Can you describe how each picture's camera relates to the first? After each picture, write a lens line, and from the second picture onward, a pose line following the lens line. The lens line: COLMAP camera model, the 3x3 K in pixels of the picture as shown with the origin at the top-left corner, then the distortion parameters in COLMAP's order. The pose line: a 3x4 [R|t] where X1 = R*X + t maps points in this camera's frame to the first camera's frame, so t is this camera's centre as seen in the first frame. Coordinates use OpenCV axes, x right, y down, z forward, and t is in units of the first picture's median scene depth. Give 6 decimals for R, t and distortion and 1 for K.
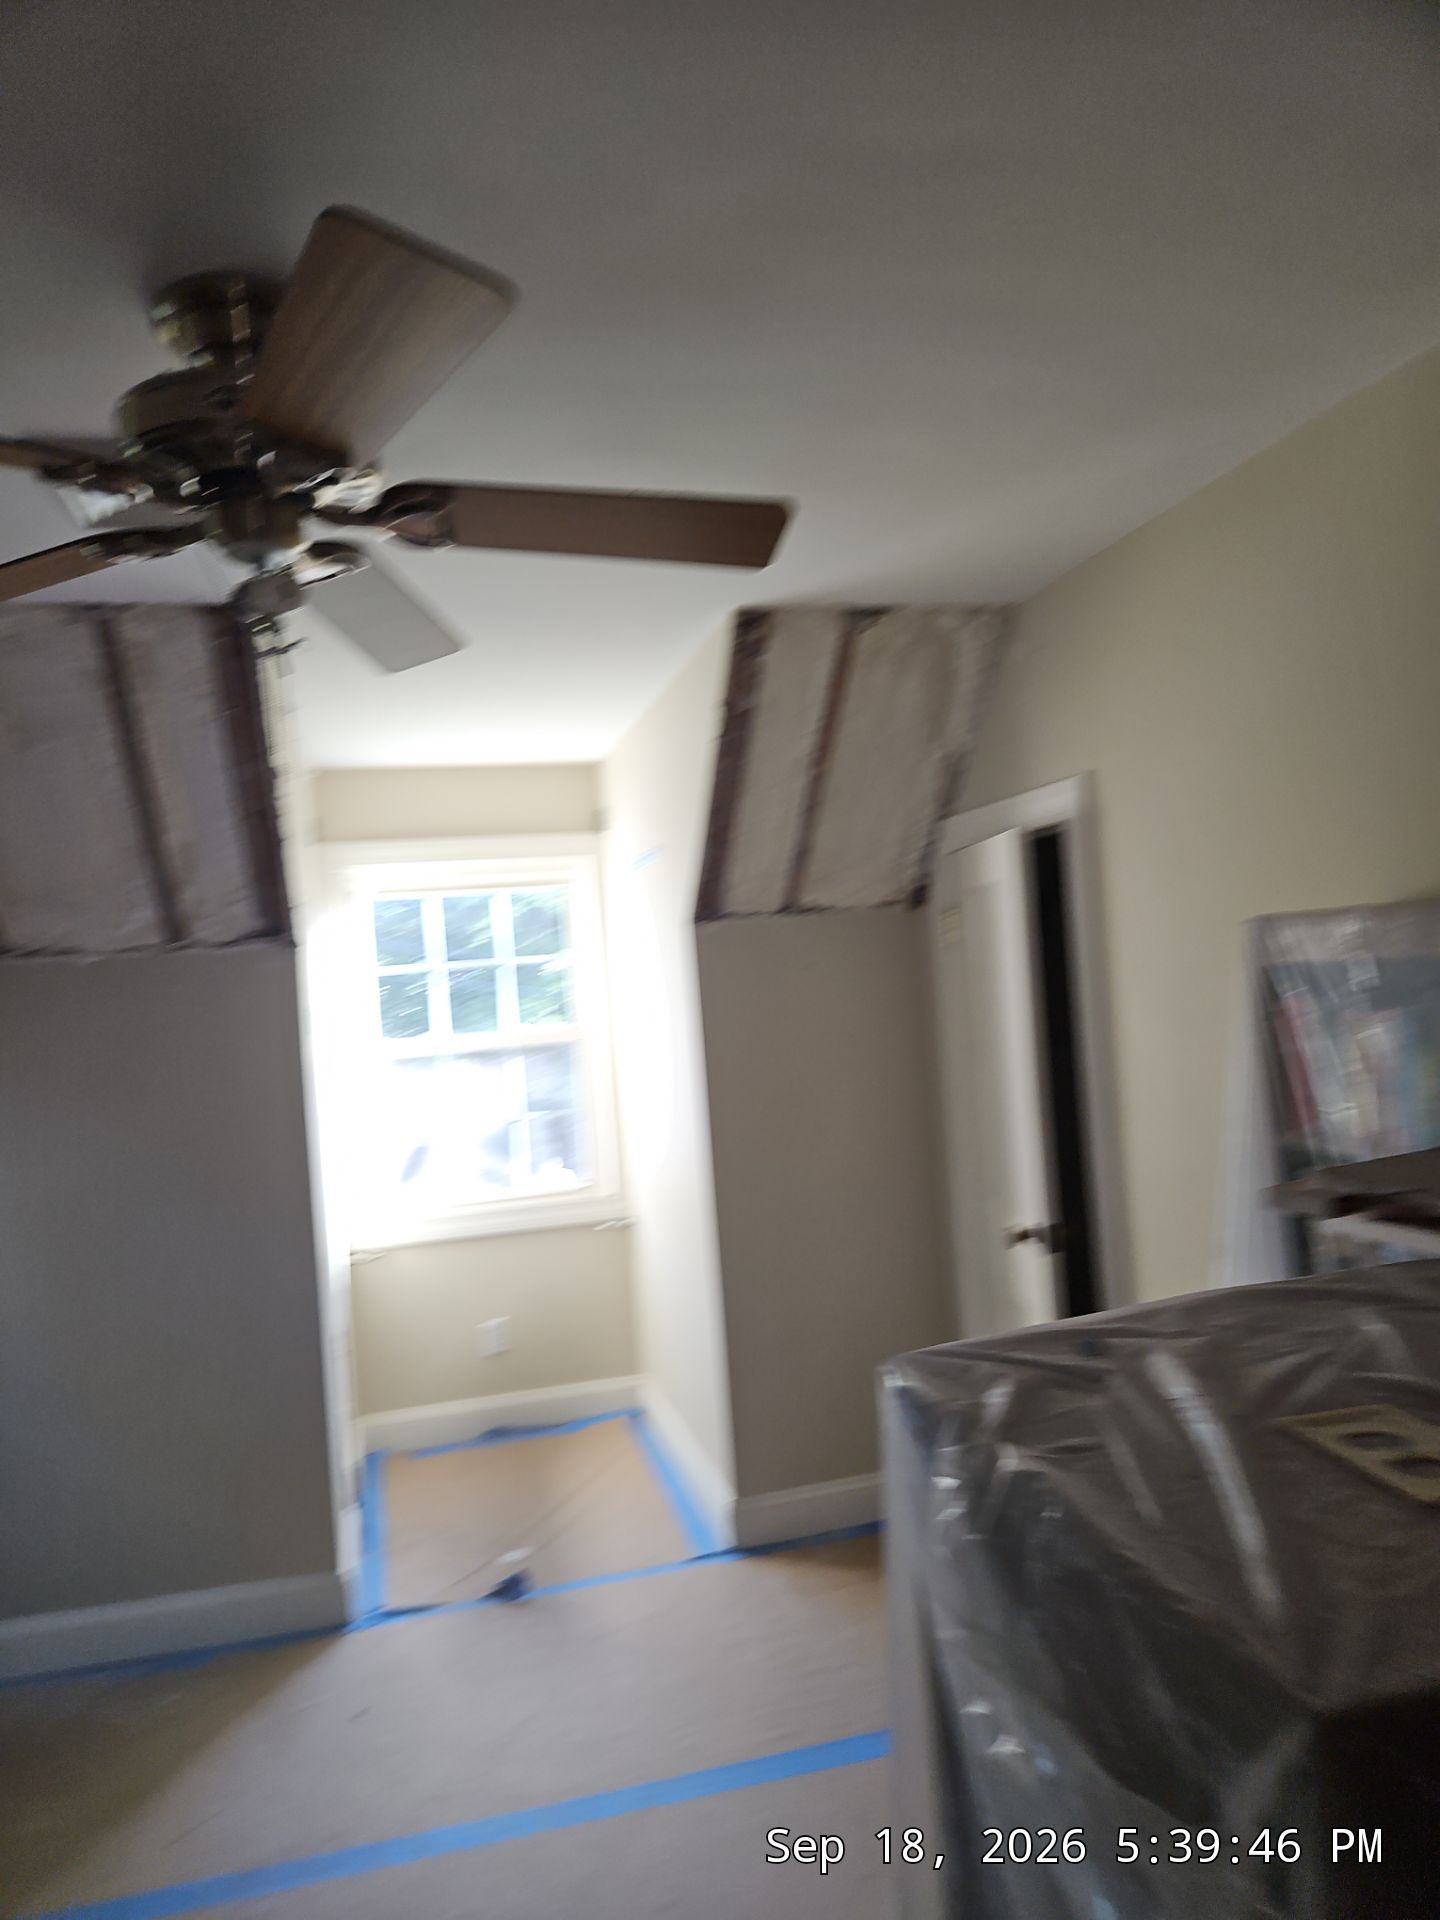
lens RADIAL K [[1381.1, 0, 719.8], [0, 1381.1, 935.6], [0, 0, 1]] dist [0.003914, 0.001115]
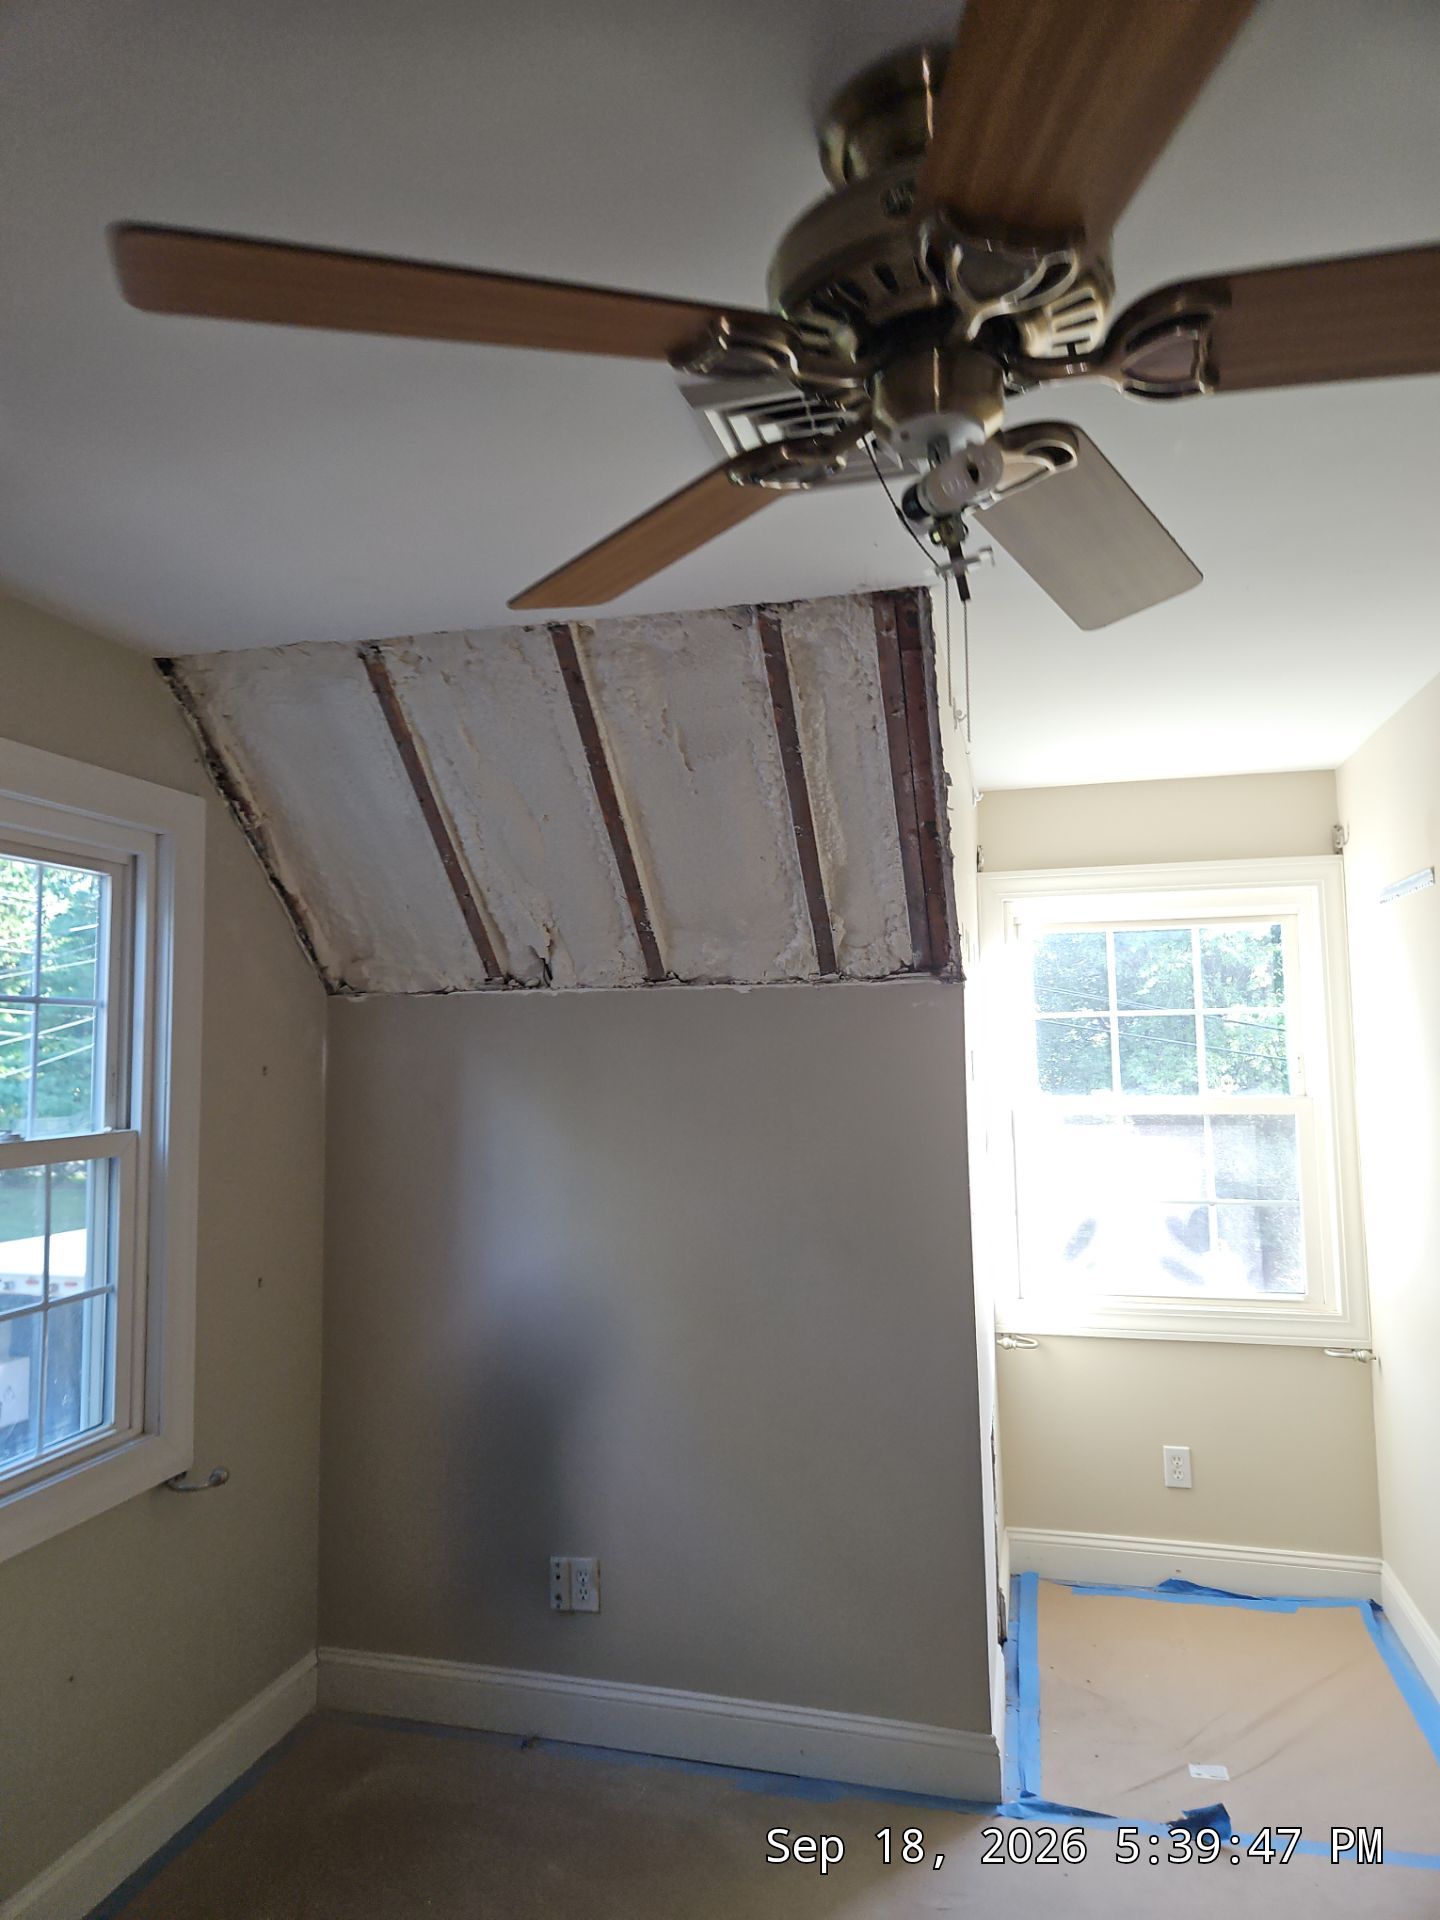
lens RADIAL K [[1294.2, 0, 720.0], [0, 1294.2, 960.0], [0, 0, 1]] dist [0.042133, -0.044865]
pose [[0.887133, 0.031255, -0.460454, -0.066021], [-0.037949, 0.999266, -0.005285, 0.002286], [0.459951, 0.022162, 0.887668, 0.209582]]
